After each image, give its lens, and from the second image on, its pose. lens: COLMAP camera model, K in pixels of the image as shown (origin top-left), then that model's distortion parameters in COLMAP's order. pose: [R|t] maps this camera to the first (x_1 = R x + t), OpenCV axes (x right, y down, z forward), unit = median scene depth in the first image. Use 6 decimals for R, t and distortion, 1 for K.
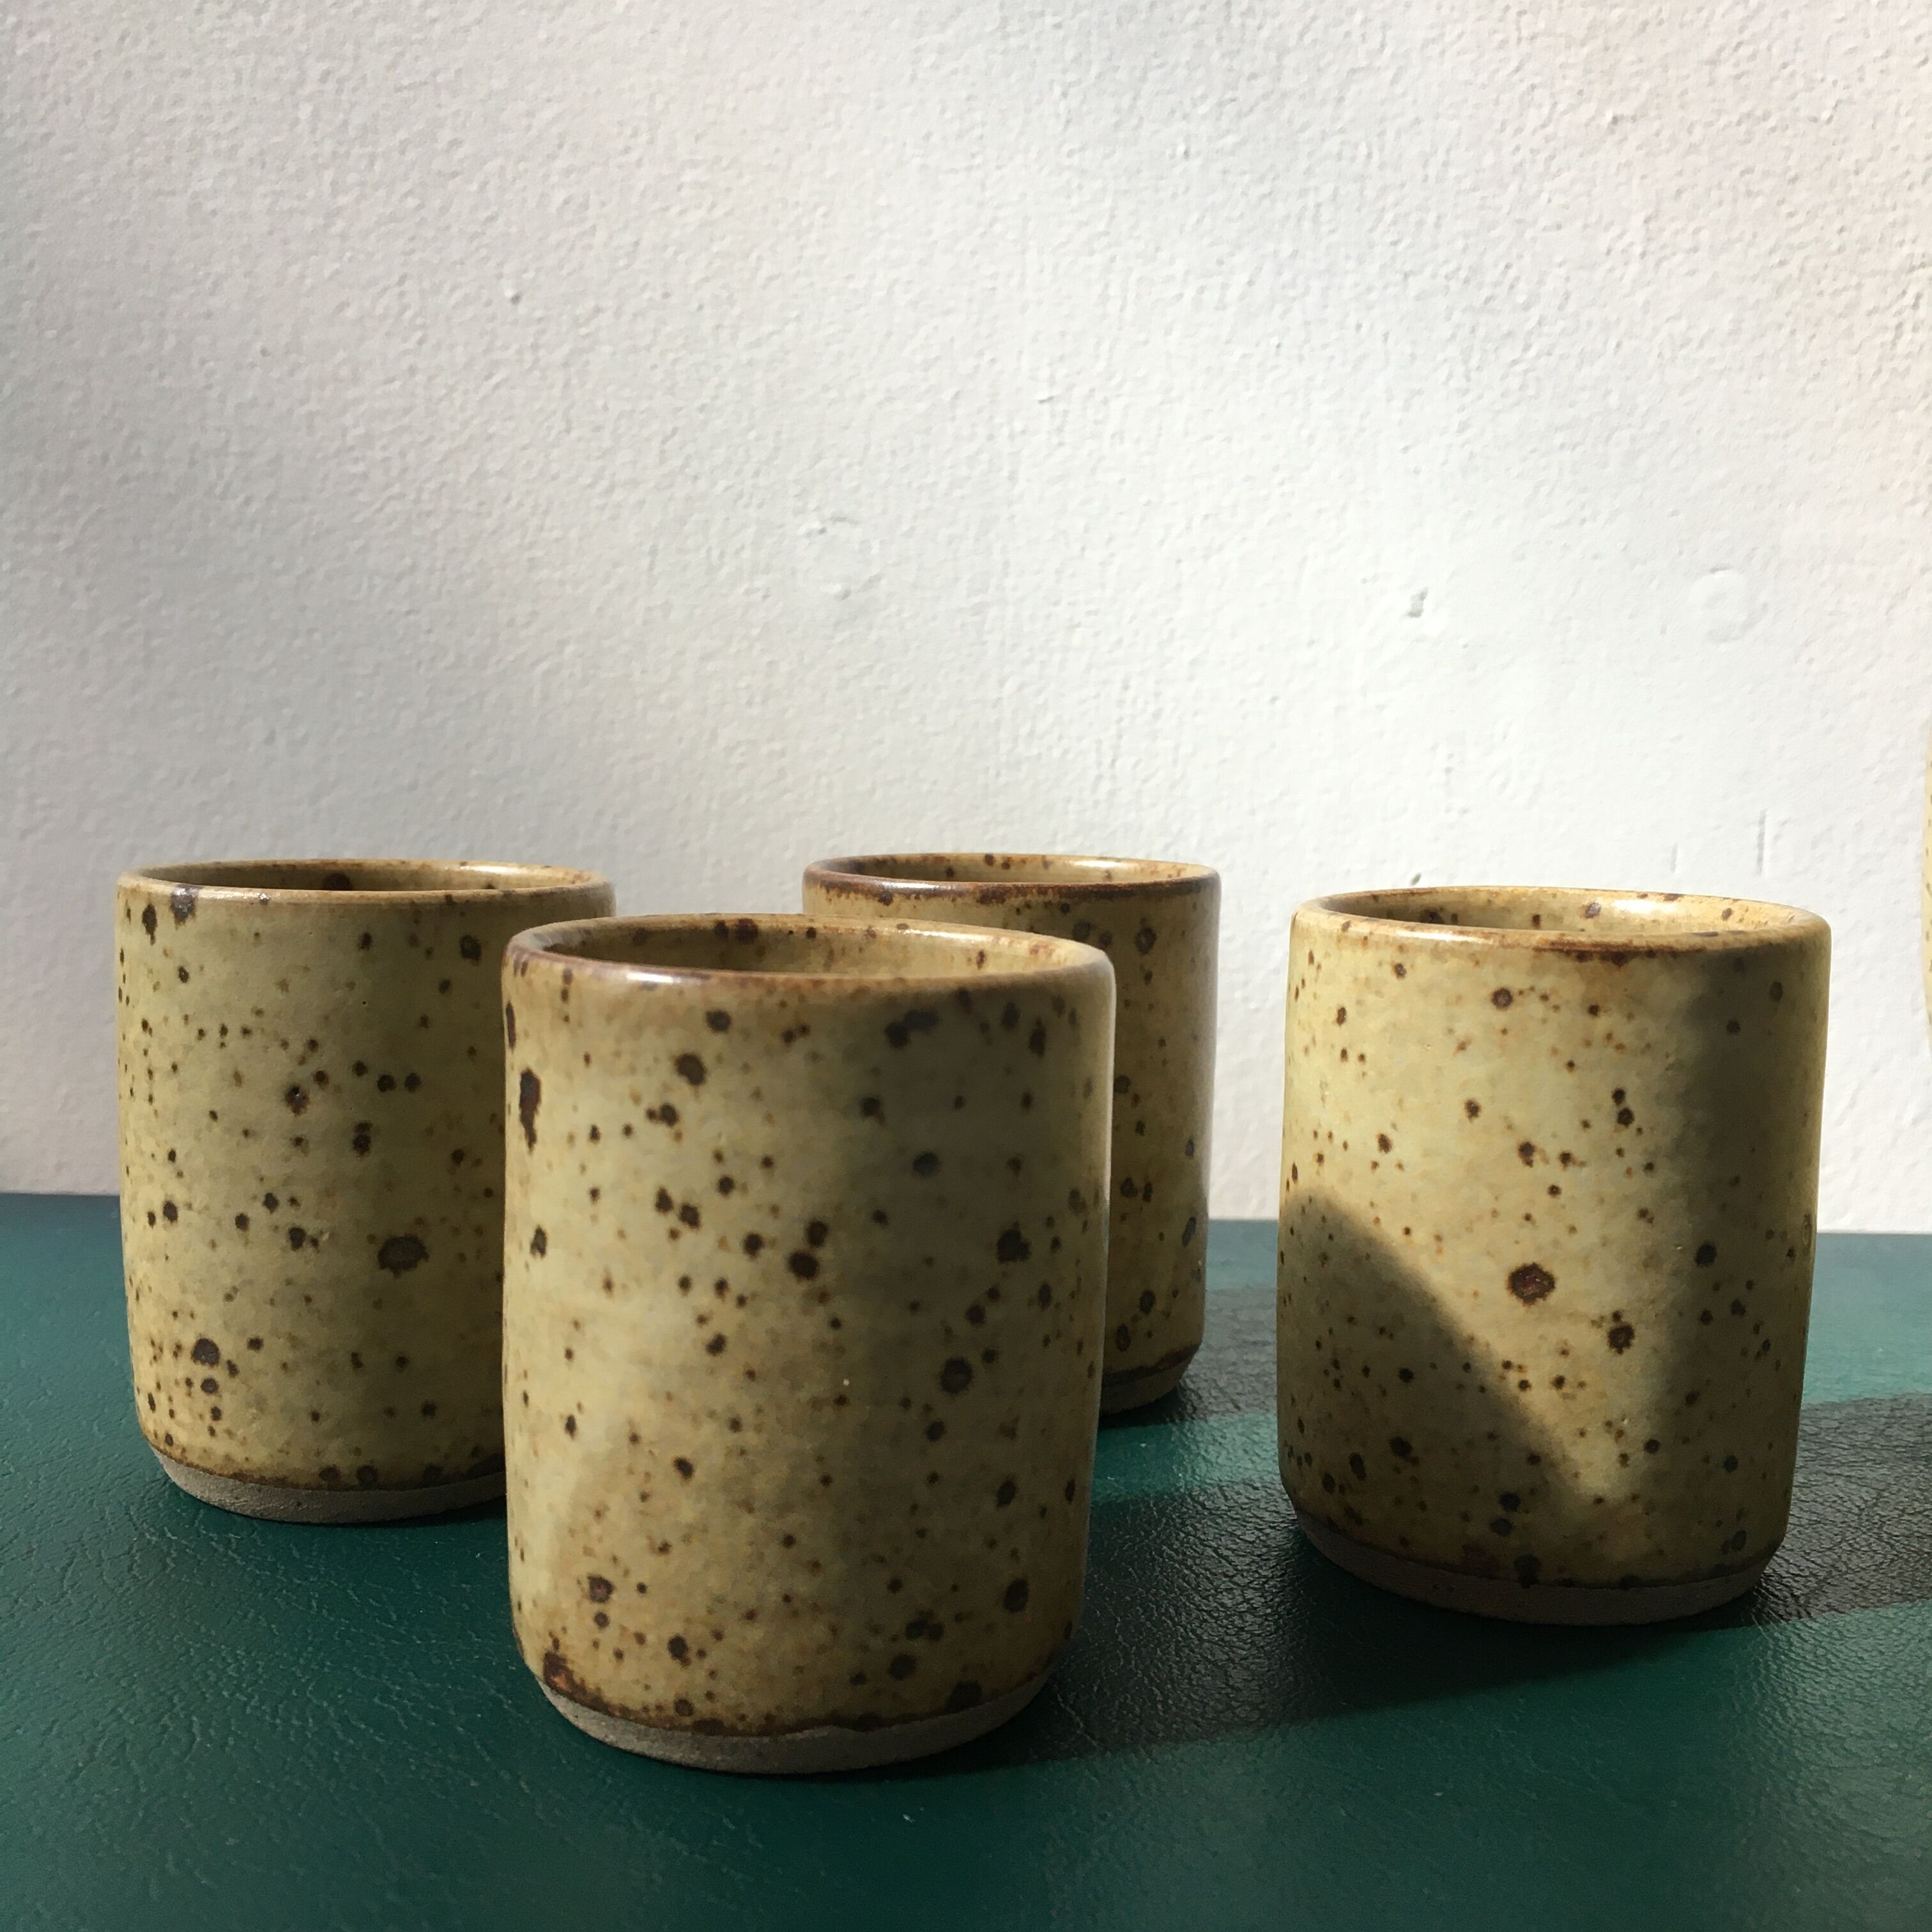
lens RADIAL K [[2241.4, 0, 964.6], [0, 2241.4, 971.9], [0, 0, 1]] dist [0.036805, 0.000000]
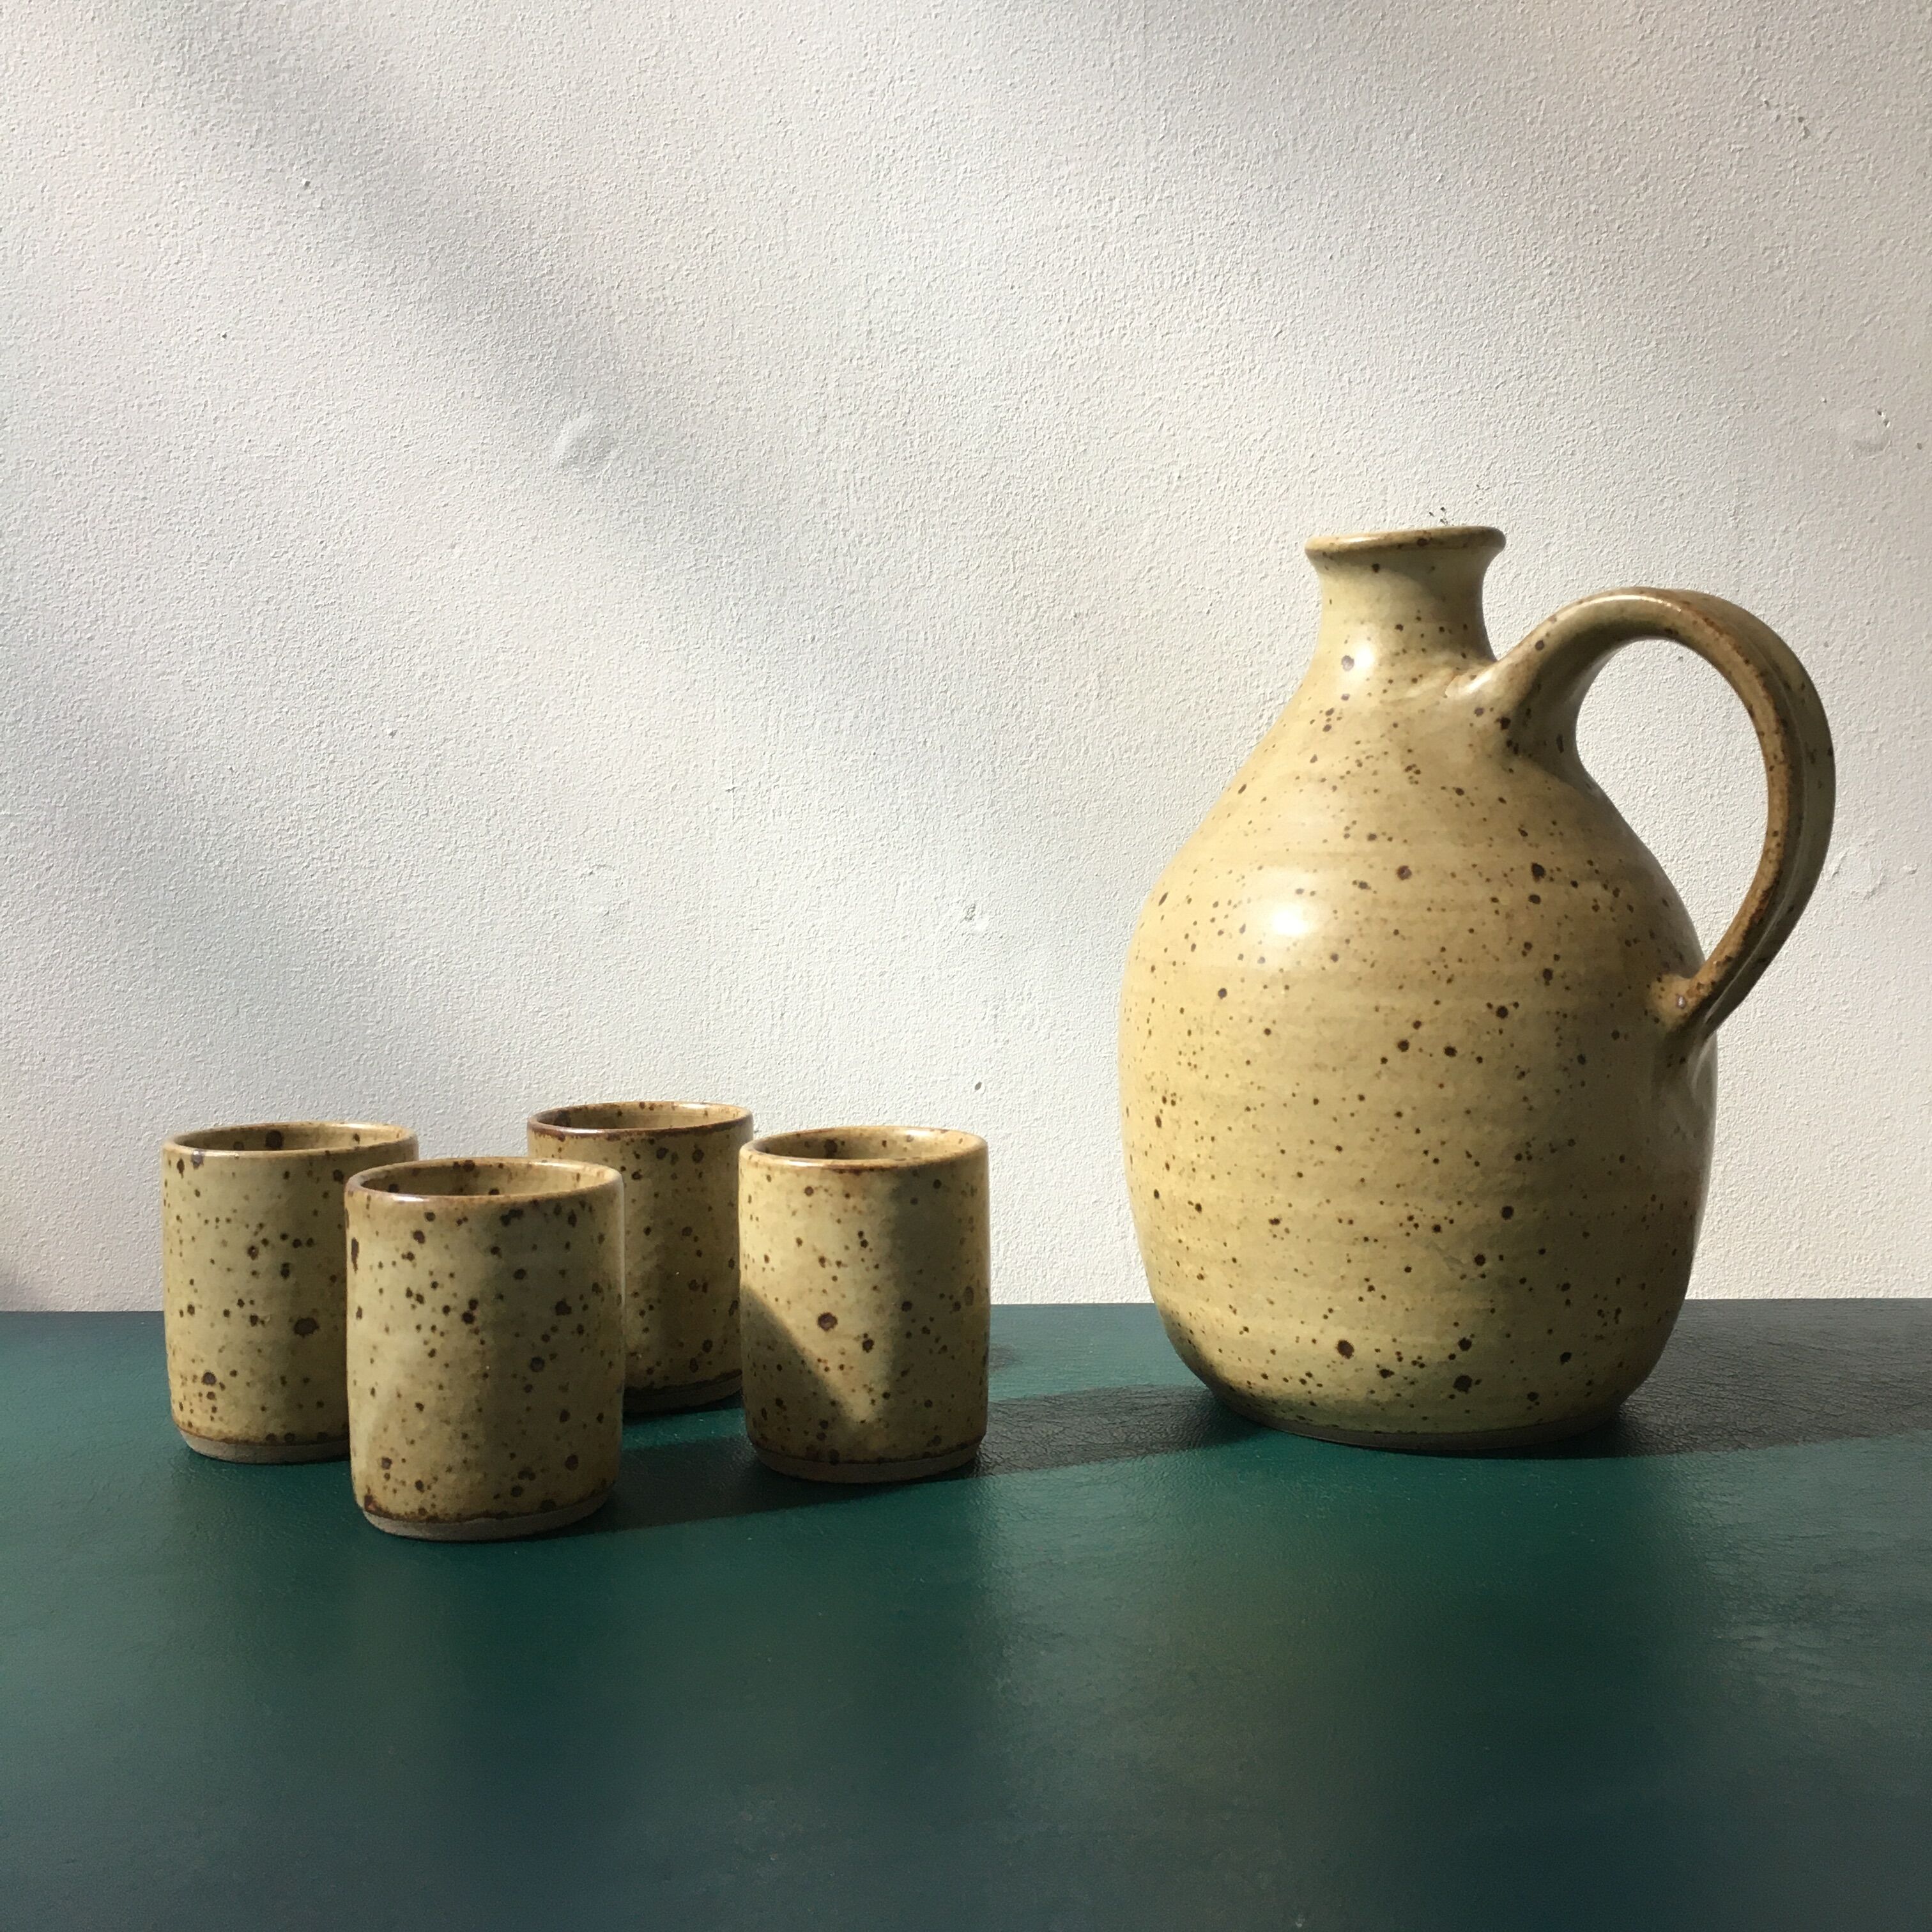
lens RADIAL K [[2210.4, 0, 964.6], [0, 2210.4, 972.1], [0, 0, 1]] dist [0.062195, 0.000000]
pose [[0.999517, -0.023586, 0.020259, 0.330989], [0.024640, 0.998265, -0.053484, -0.077417], [-0.018962, 0.053957, 0.998363, -1.102970]]
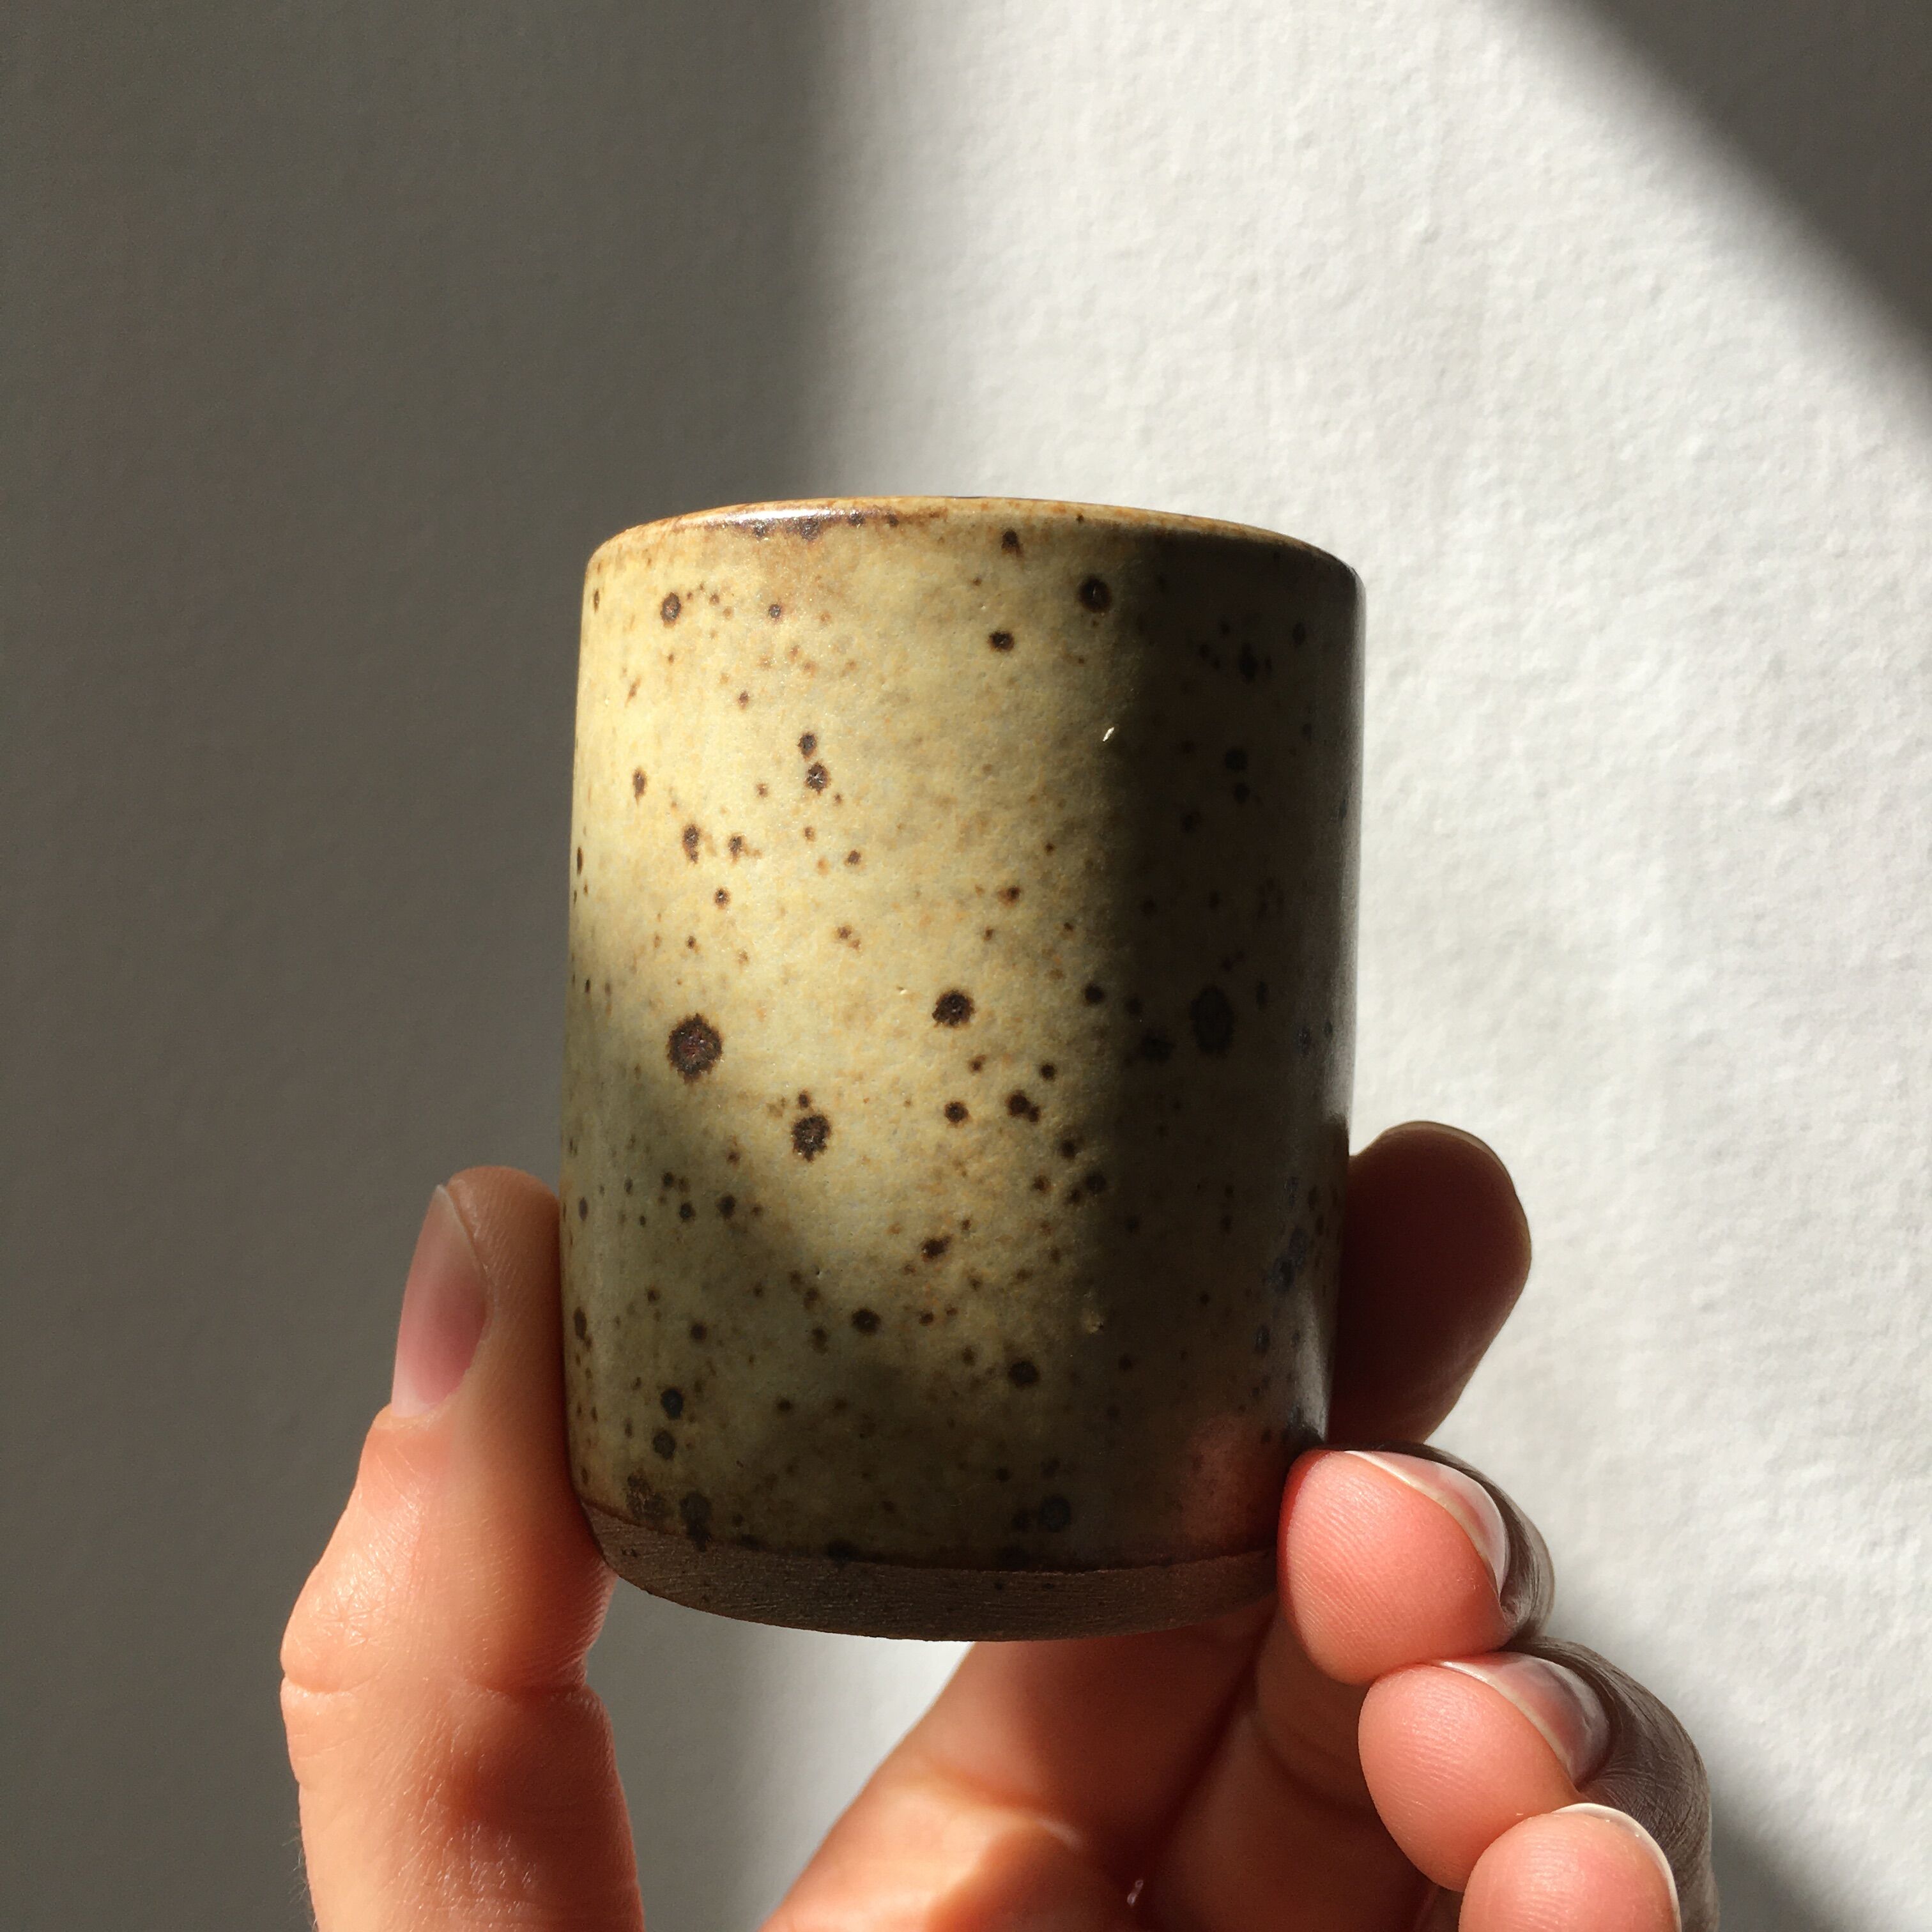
lens RADIAL K [[2241.4, 0, 966.7], [0, 2241.4, 974.7], [0, 0, 1]] dist [0.036805, 0.000000]
pose [[0.940481, 0.017032, -0.339420, 0.512273], [-0.065989, 0.988886, -0.133225, 0.187552], [0.333379, 0.147694, 0.931153, 0.405133]]
